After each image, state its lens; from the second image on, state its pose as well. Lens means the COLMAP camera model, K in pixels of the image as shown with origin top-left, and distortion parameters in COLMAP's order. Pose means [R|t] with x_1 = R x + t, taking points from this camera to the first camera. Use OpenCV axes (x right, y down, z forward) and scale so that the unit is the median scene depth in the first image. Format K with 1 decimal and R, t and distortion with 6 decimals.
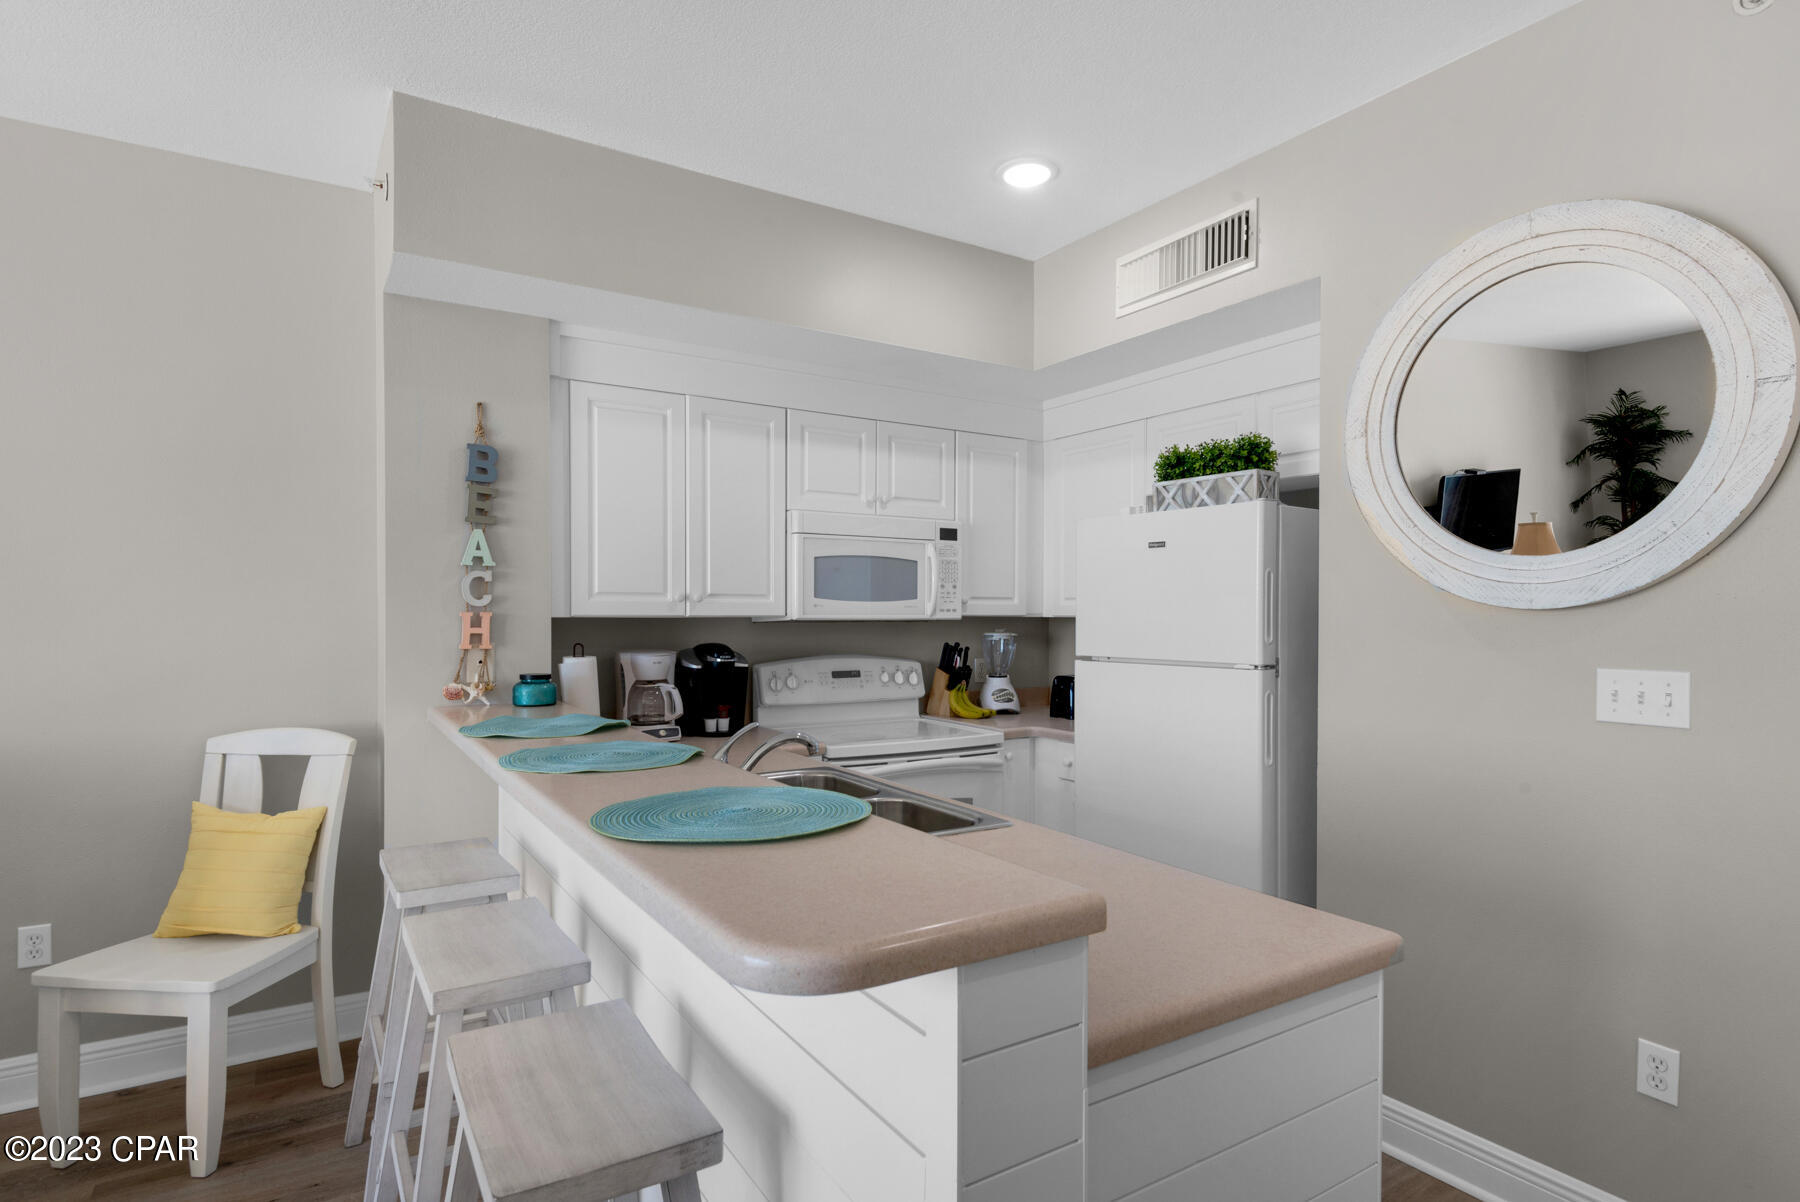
lens RADIAL K [[934.8, 0, 871.3], [0, 934.8, 611.0], [0, 0, 1]] dist [-0.003257, -0.000692]
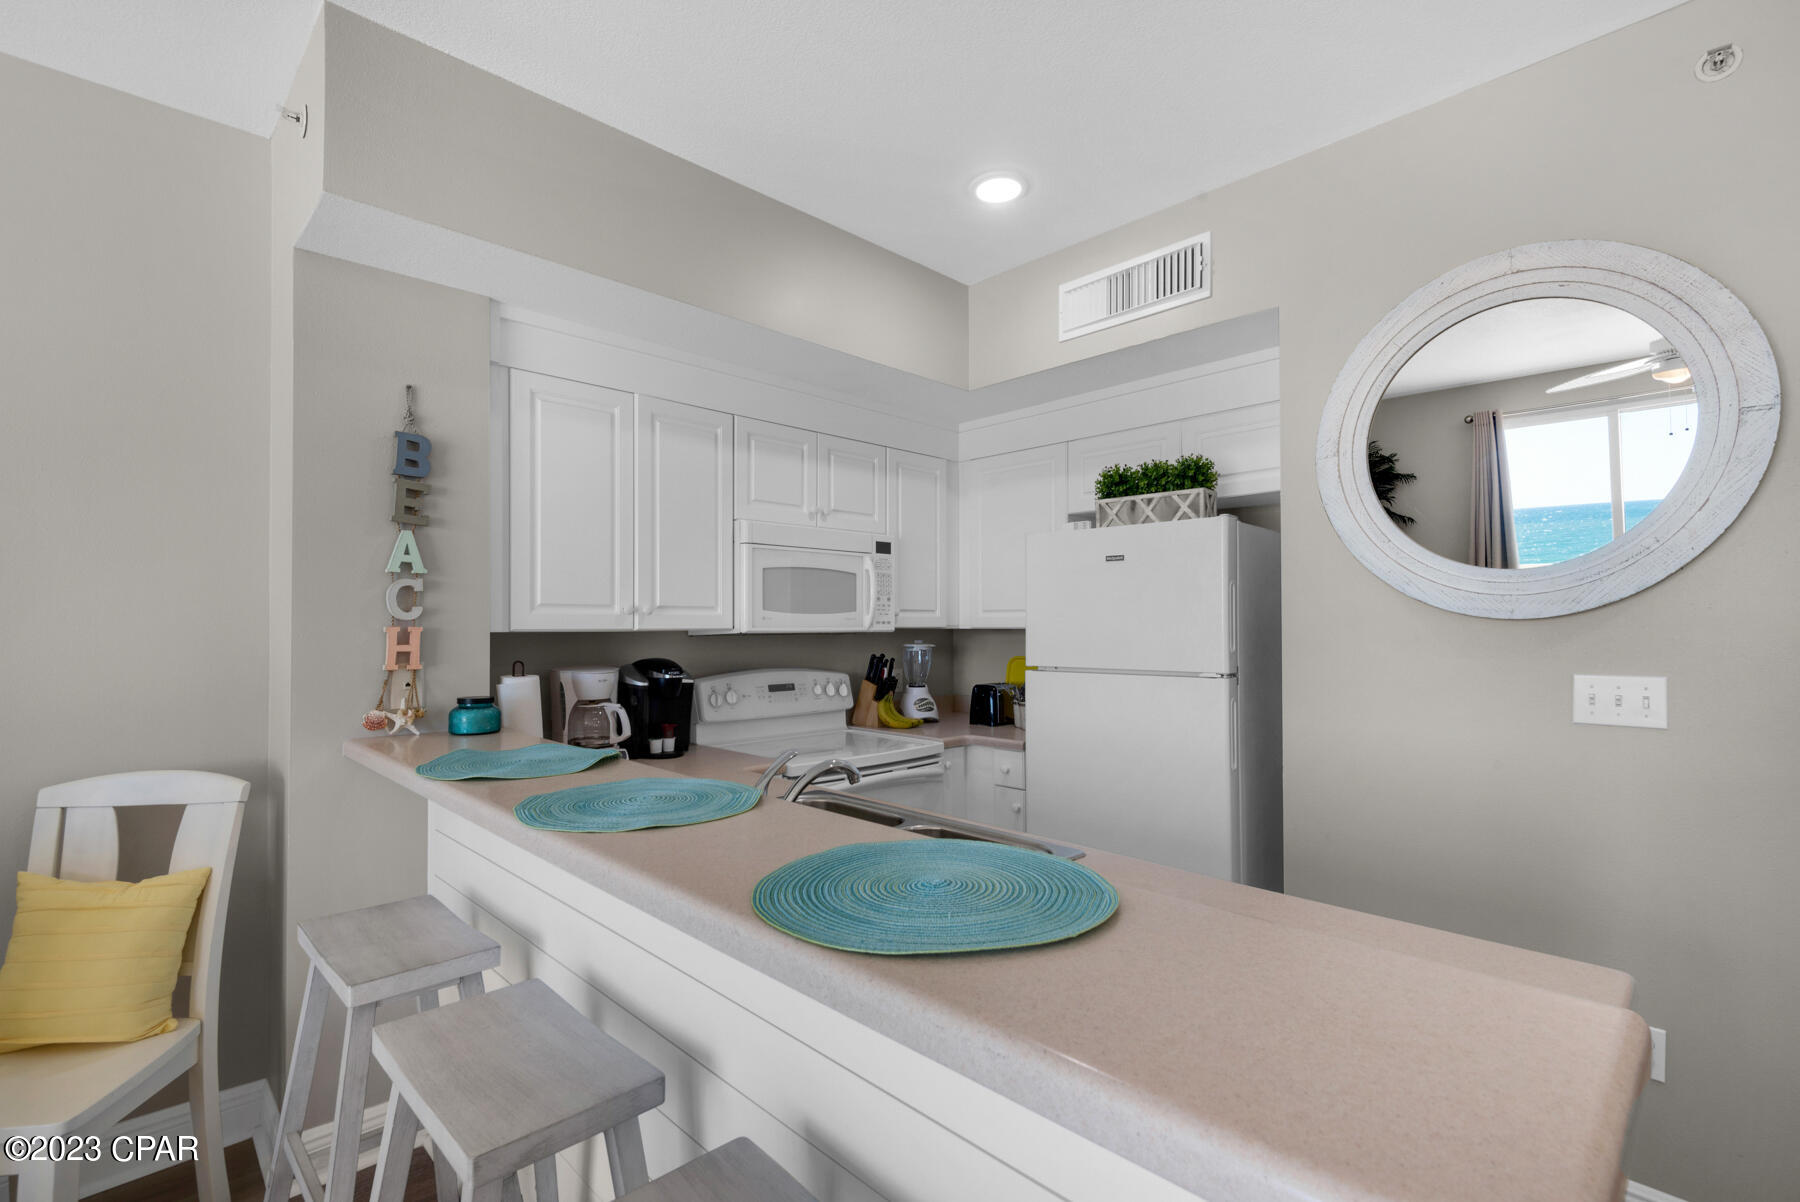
lens RADIAL K [[824.9, 0, 858.0], [0, 824.9, 609.2], [0, 0, 1]] dist [0.003177, -0.005903]
pose [[0.979614, -0.000952, 0.200886, -0.144747], [0.004486, 0.999843, -0.017137, -0.000098], [-0.200839, 0.017689, 0.979465, 0.148964]]
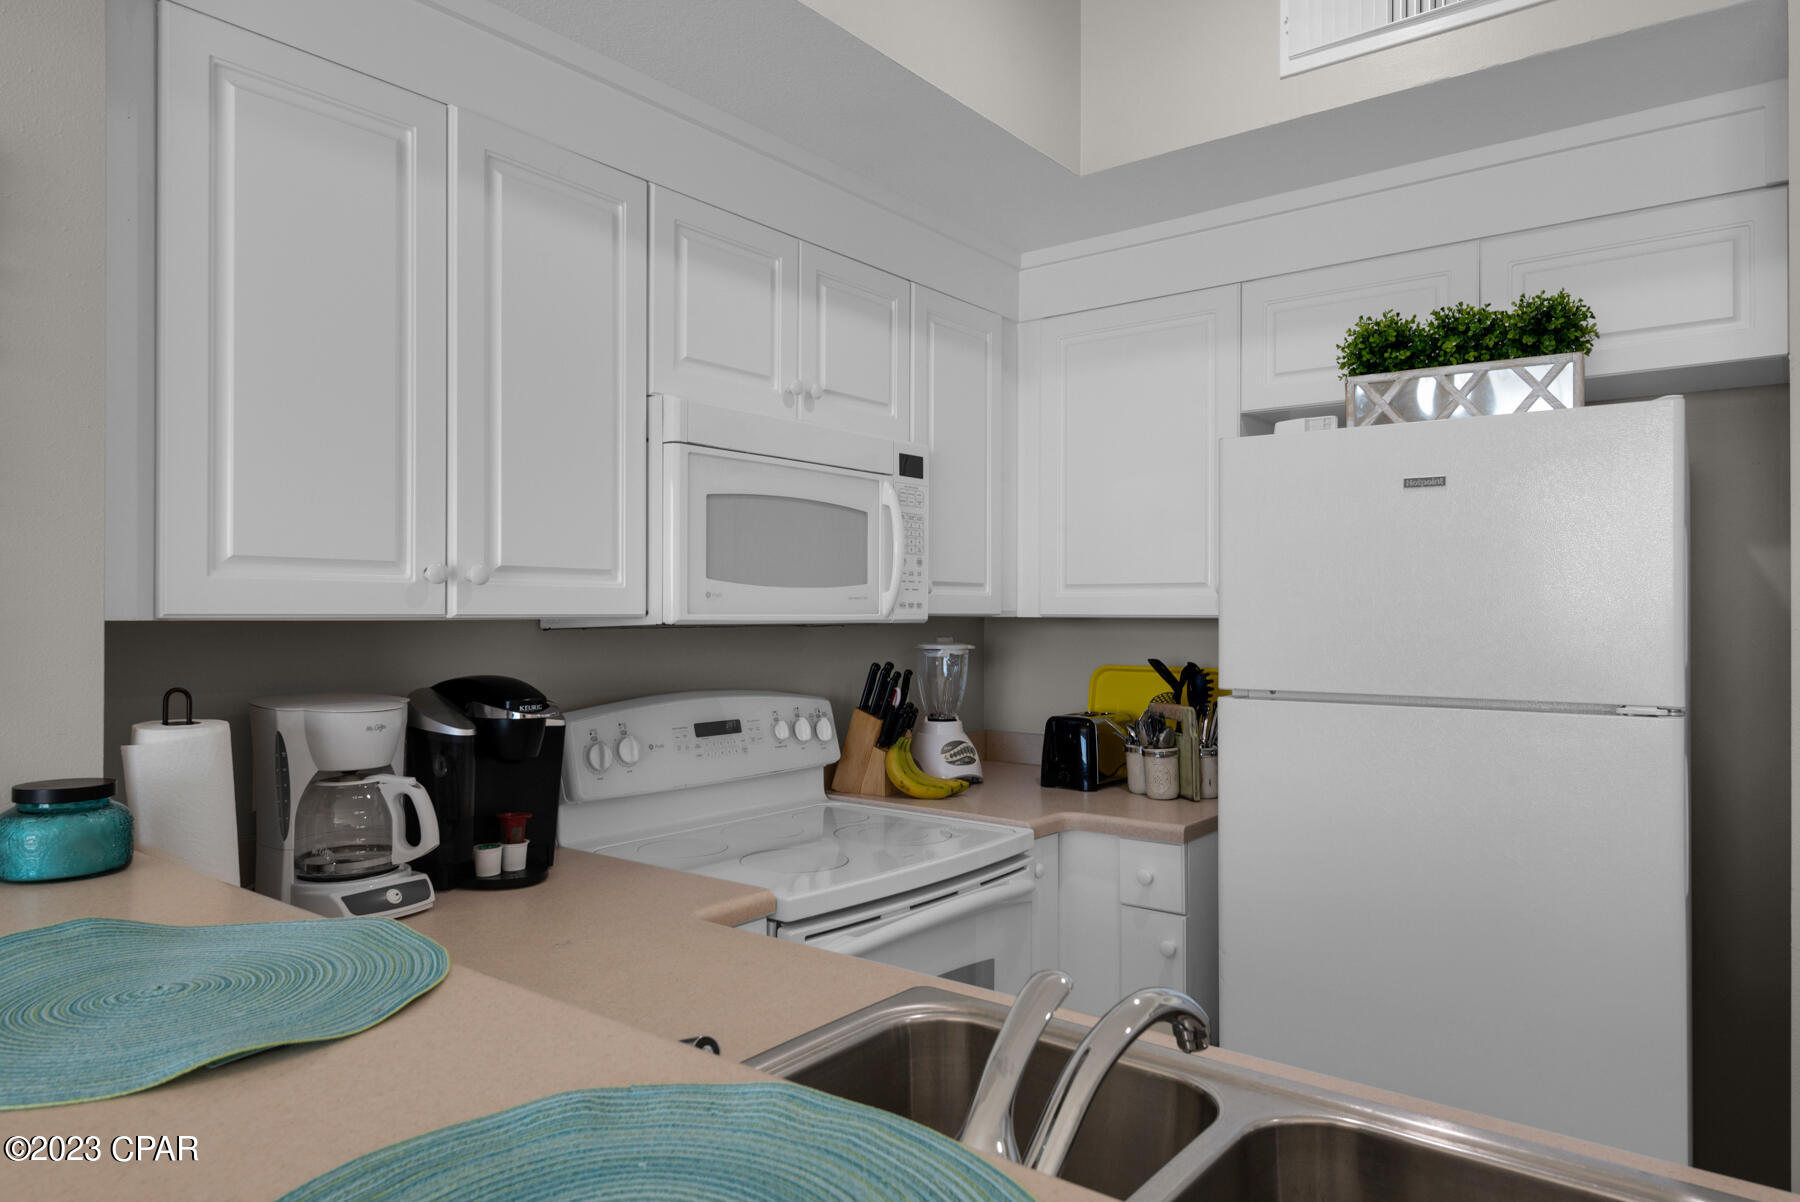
lens RADIAL K [[1168.6, 0, 873.7], [0, 1168.6, 601.6], [0, 0, 1]] dist [0.019607, -0.032053]
pose [[0.939555, 0.003290, 0.342381, -0.198369], [-0.001558, 0.999985, -0.005336, 0.000946], [-0.342393, 0.004480, 0.939546, 0.425843]]
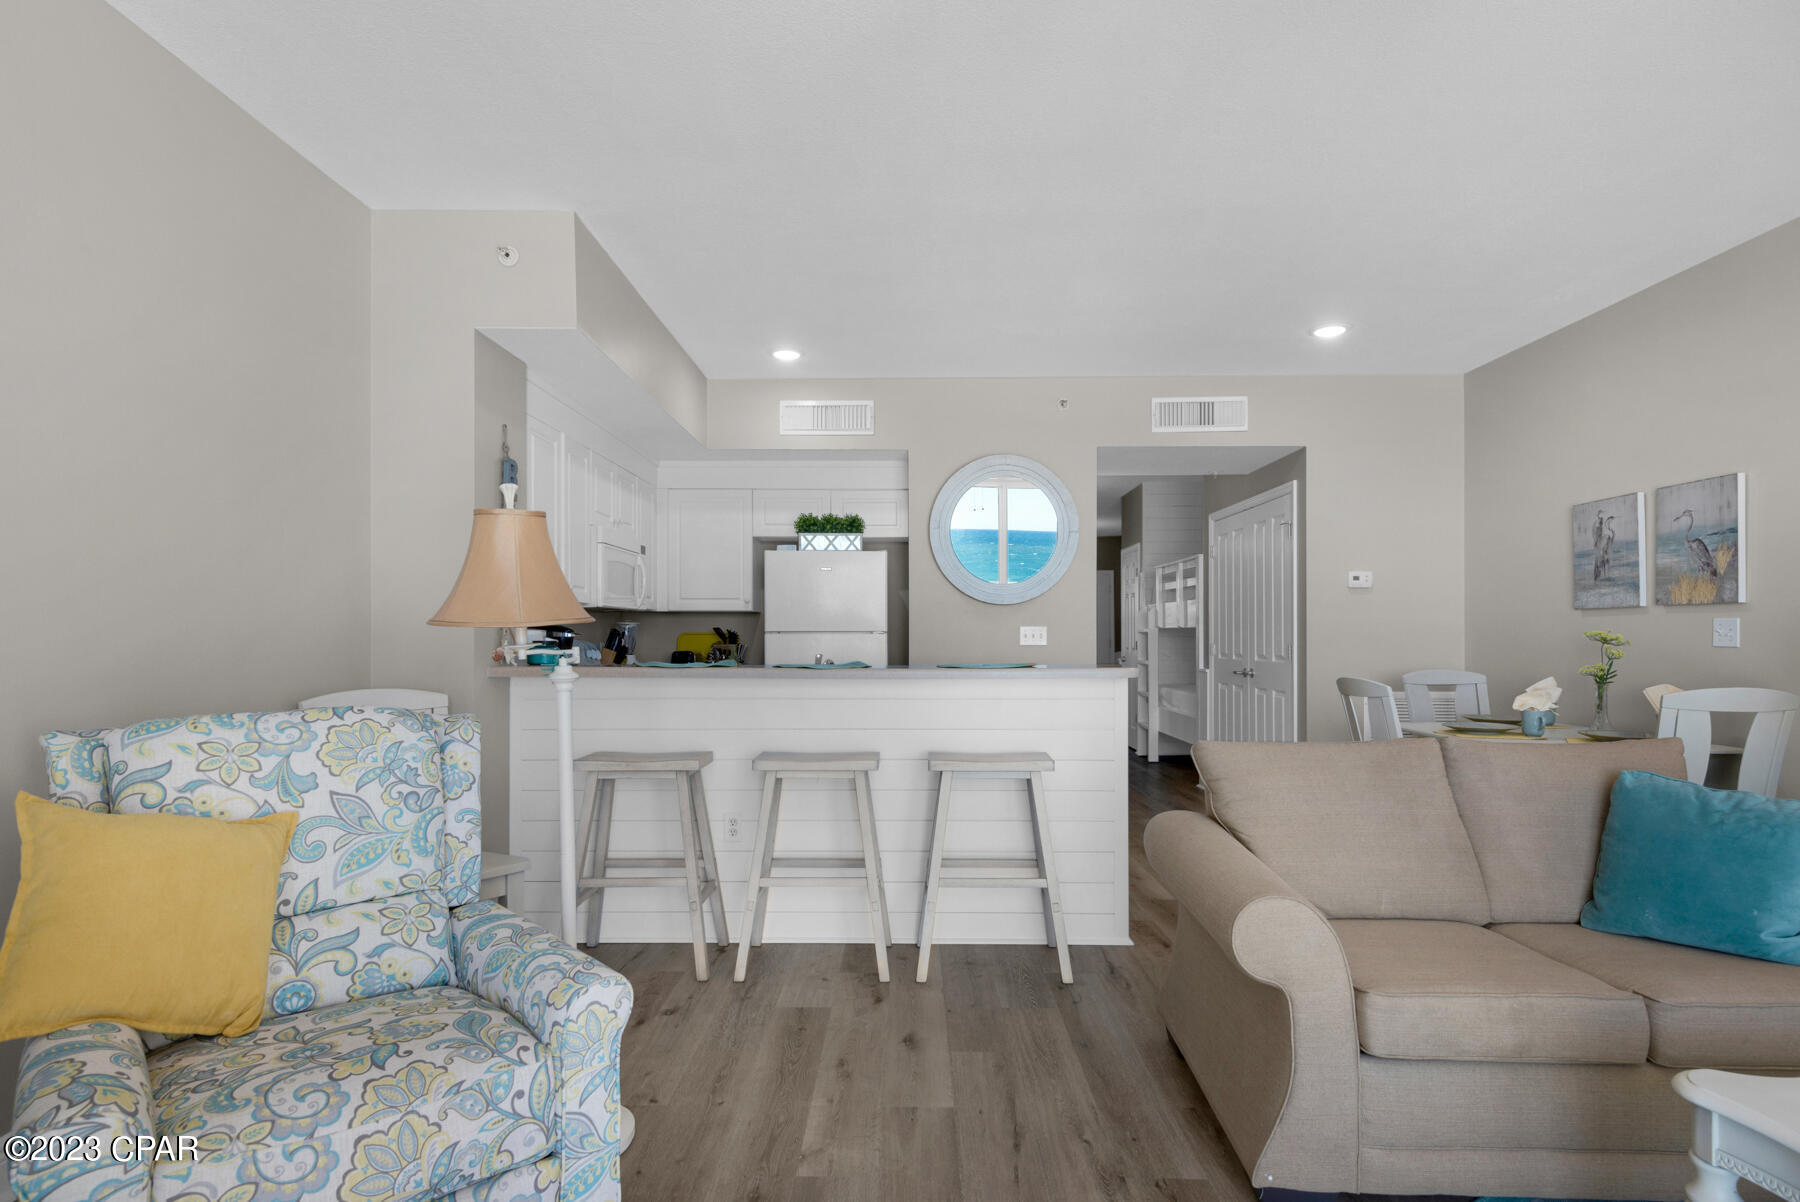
lens RADIAL K [[939.5, 0, 897.0], [0, 939.5, 633.6], [0, 0, 1]] dist [0.001668, 0.000210]
pose [[0.542959, -0.000036, 0.839760, -1.047731], [-0.002381, 0.999996, 0.001582, 0.047963], [-0.839756, -0.002859, 0.542956, -0.111993]]
